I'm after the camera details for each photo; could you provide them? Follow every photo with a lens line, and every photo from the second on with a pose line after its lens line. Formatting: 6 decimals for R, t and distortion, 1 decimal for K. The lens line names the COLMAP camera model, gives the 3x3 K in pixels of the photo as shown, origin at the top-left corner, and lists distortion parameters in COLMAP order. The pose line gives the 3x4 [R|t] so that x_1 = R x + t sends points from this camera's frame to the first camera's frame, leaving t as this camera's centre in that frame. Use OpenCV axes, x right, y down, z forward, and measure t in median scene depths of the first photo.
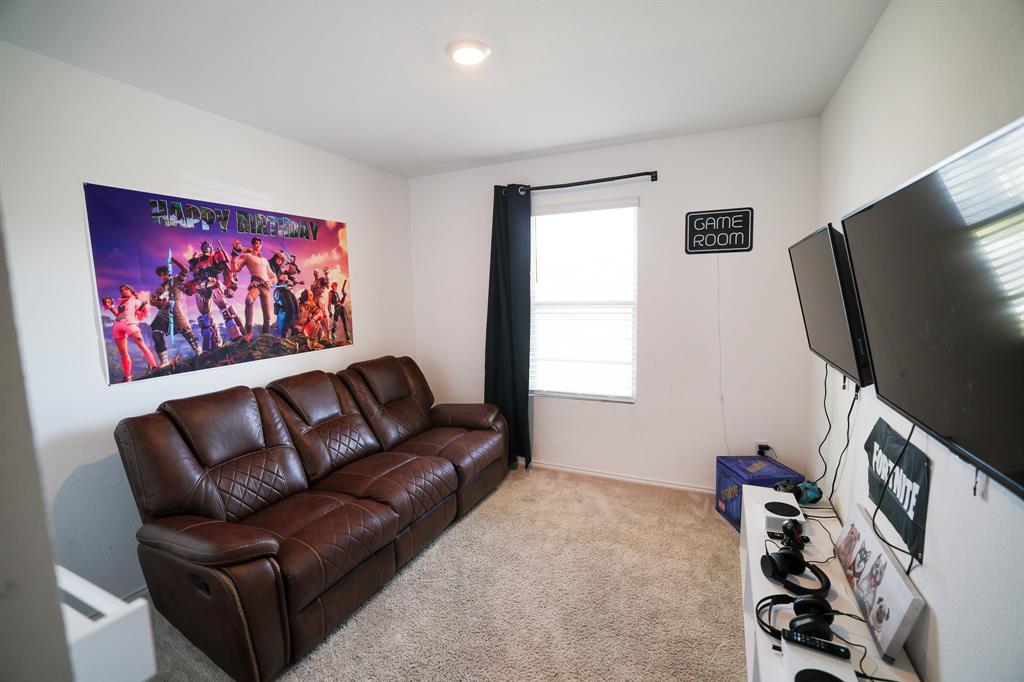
lens RADIAL K [[434.6, 0, 515.6], [0, 434.6, 337.1], [0, 0, 1]] dist [-0.049235, 0.015035]
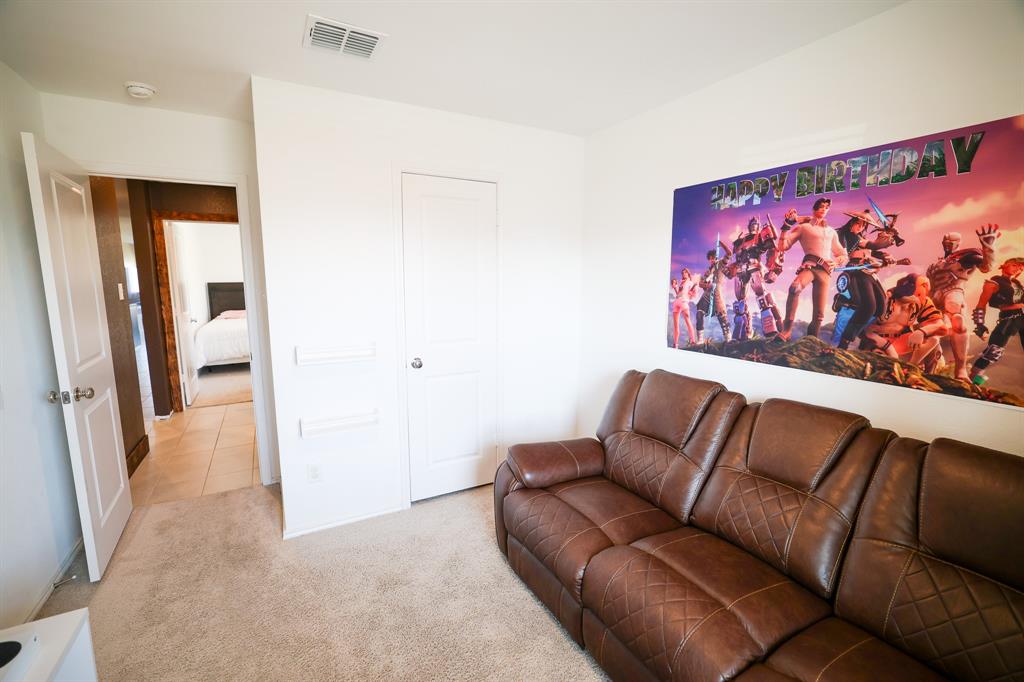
lens RADIAL K [[434.6, 0, 515.6], [0, 434.6, 337.1], [0, 0, 1]] dist [-0.049235, 0.015035]
pose [[-0.578058, 0.132736, -0.805127, 0.289921], [-0.074474, 0.973981, 0.214043, -0.131754], [0.812590, 0.183691, -0.553132, 1.085238]]
